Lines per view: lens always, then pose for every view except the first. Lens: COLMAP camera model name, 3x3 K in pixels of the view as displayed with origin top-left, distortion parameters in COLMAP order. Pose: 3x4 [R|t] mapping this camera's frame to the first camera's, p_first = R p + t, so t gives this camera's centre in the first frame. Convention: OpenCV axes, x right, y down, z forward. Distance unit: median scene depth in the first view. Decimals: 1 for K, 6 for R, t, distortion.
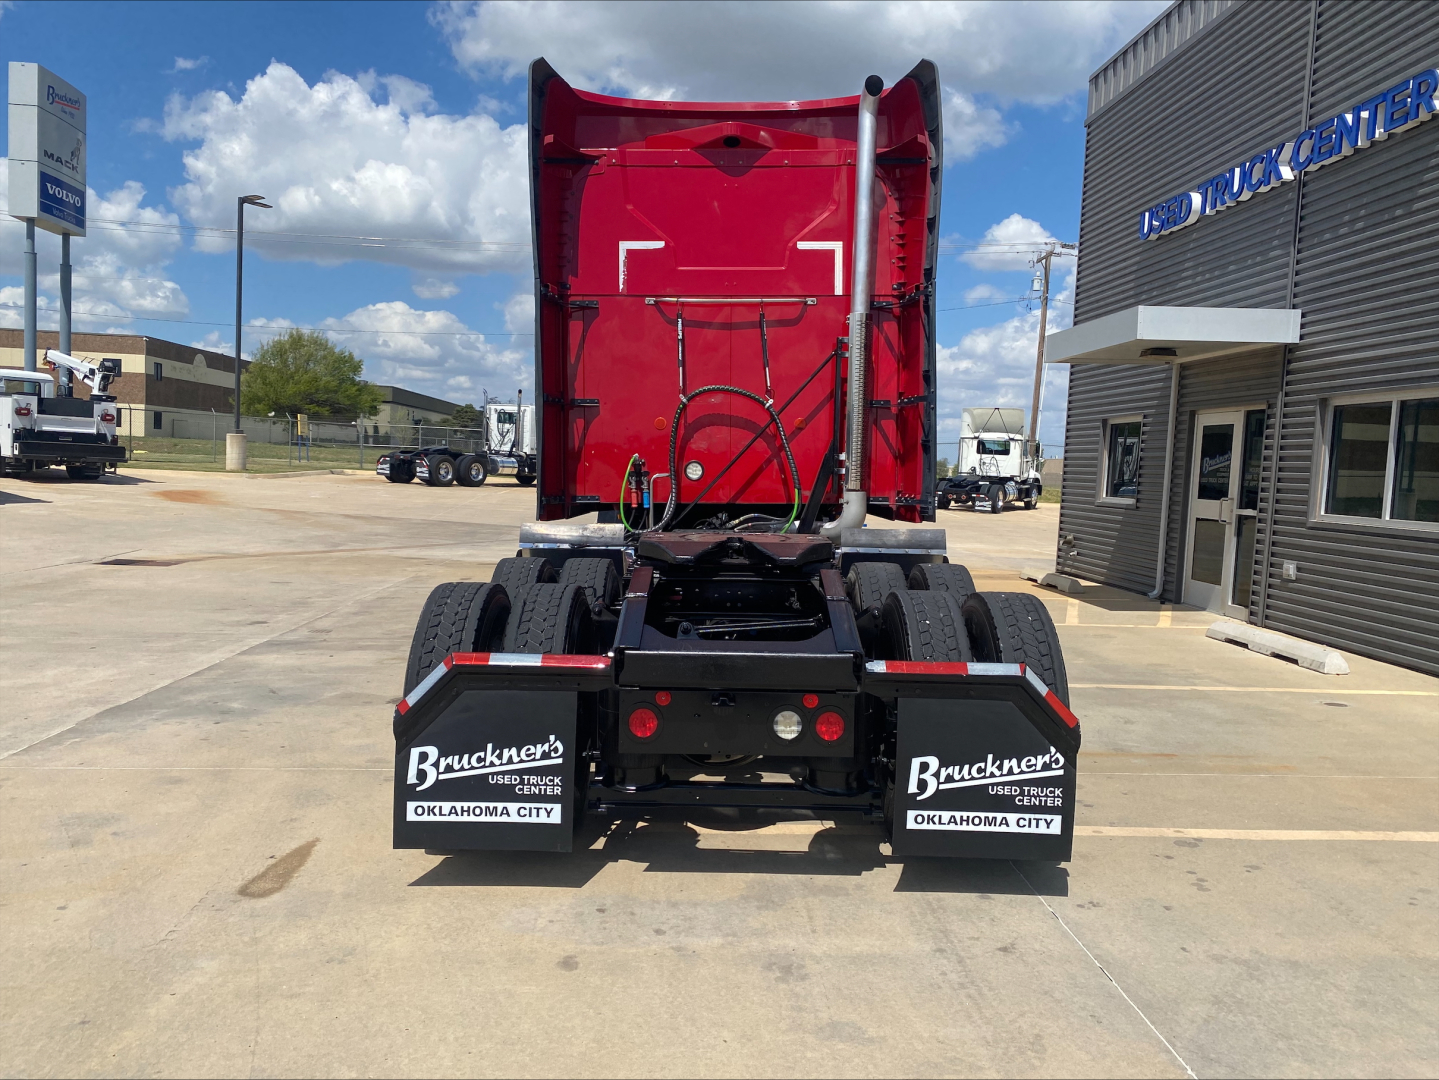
lens RADIAL K [[1094.4, 0, 716.2], [0, 1094.4, 536.0], [0, 0, 1]] dist [0.018127, -0.009497]
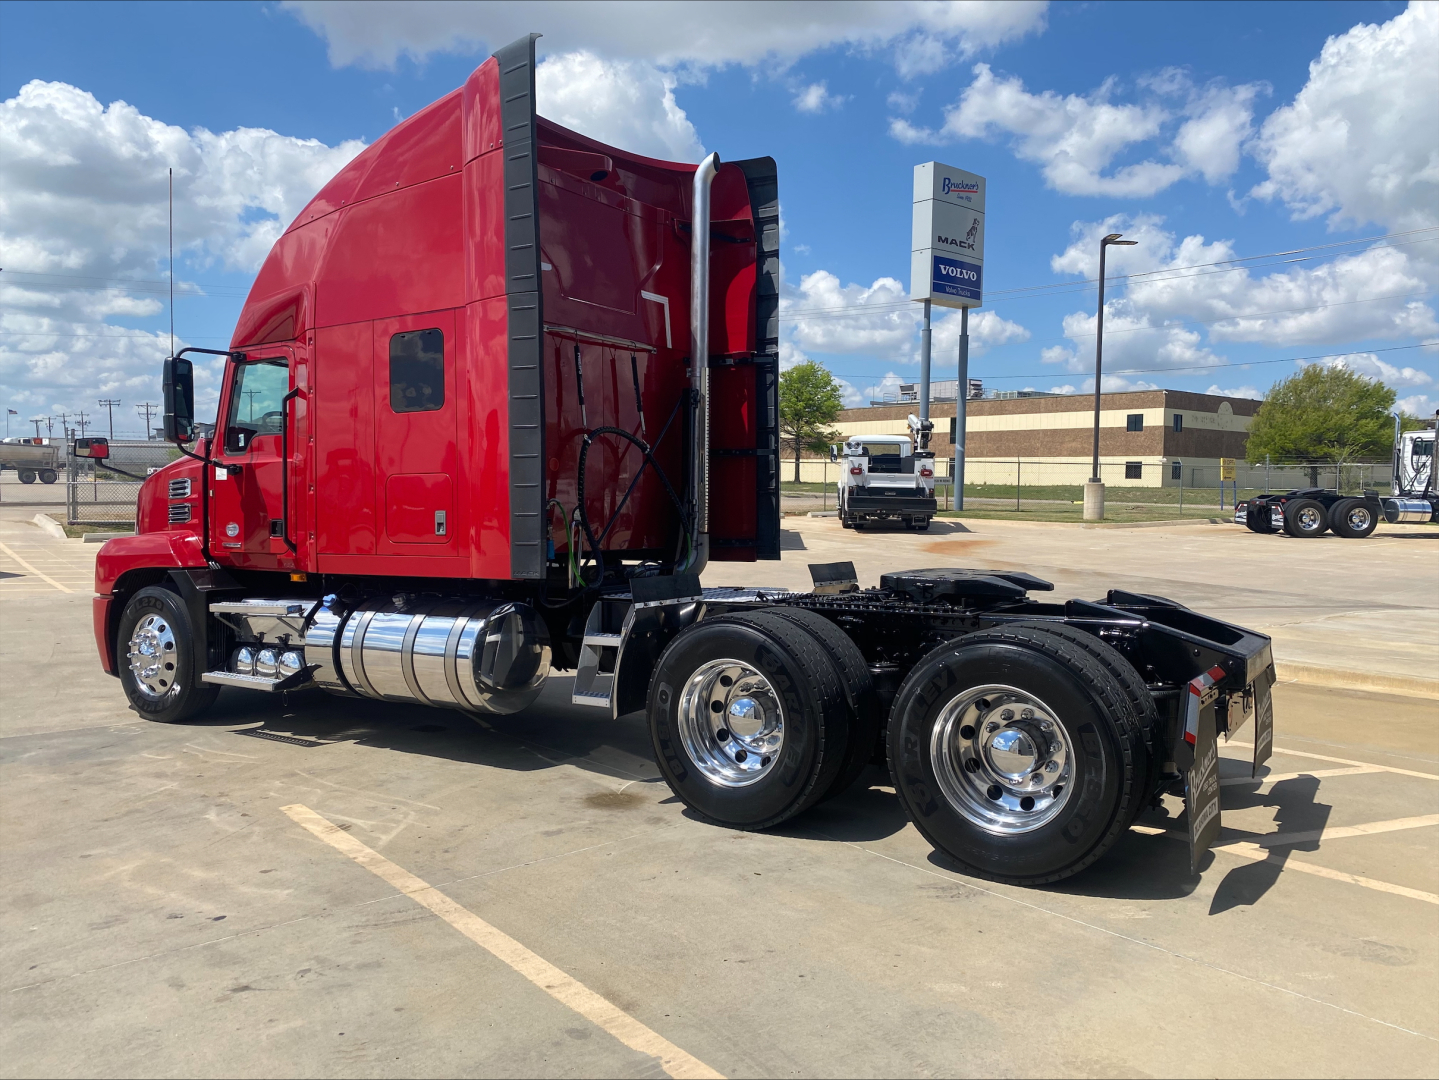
lens RADIAL K [[1094.4, 0, 716.2], [0, 1094.4, 536.0], [0, 0, 1]] dist [0.018127, -0.009497]
pose [[0.603032, 0.002181, -0.797714, 0.421274], [-0.037769, 0.998953, -0.025821, -0.026271], [0.796823, 0.045700, 0.602482, 0.479454]]
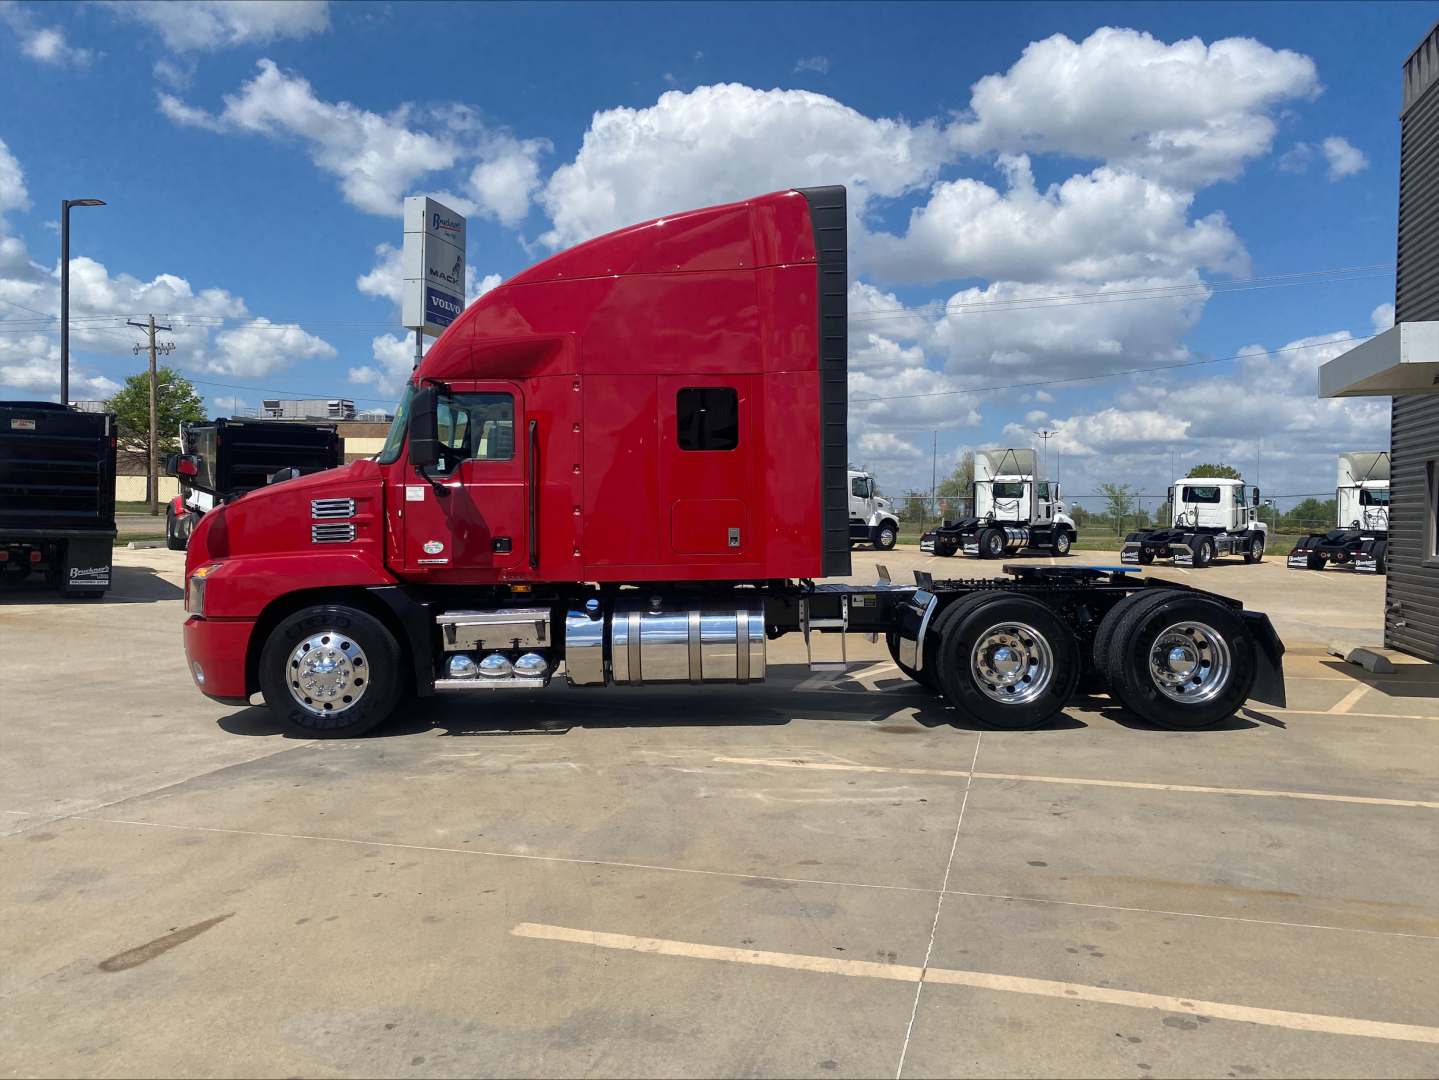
lens RADIAL K [[1096.5, 0, 723.5], [0, 1096.5, 522.2], [0, 0, 1]] dist [0.017263, -0.007876]
pose [[0.947380, -0.023544, -0.319246, 0.139307], [0.001035, 0.997512, -0.070495, -0.003451], [0.320111, 0.066455, 0.945046, 0.059698]]
